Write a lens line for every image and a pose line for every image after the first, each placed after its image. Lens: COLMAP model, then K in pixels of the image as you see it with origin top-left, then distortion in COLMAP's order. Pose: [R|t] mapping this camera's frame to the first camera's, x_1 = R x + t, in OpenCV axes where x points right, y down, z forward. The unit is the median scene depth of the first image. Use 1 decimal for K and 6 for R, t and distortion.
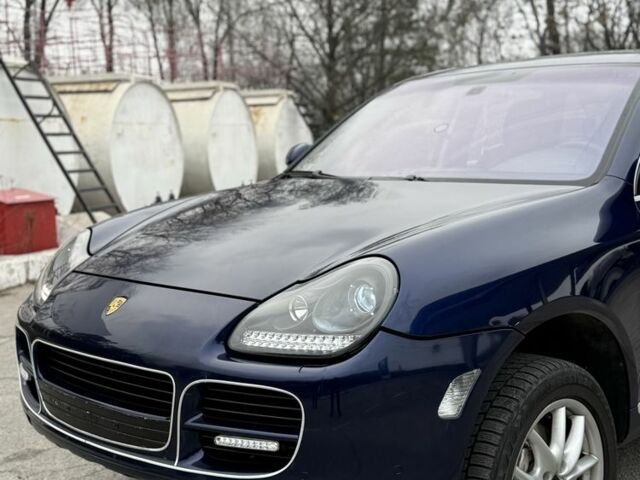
lens RADIAL K [[851.9, 0, 320.0], [0, 851.9, 240.0], [0, 0, 1]] dist [0.069425, 0.042059]
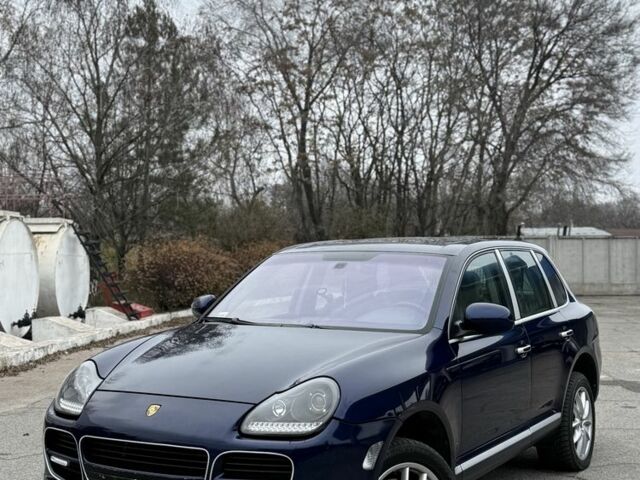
lens RADIAL K [[851.9, 0, 320.0], [0, 851.9, 240.0], [0, 0, 1]] dist [0.069425, 0.042059]
pose [[0.961998, 0.038603, 0.270315, -0.332593], [0.002109, 0.988876, -0.148724, 0.002496], [-0.273049, 0.143643, 0.951215, -0.537471]]
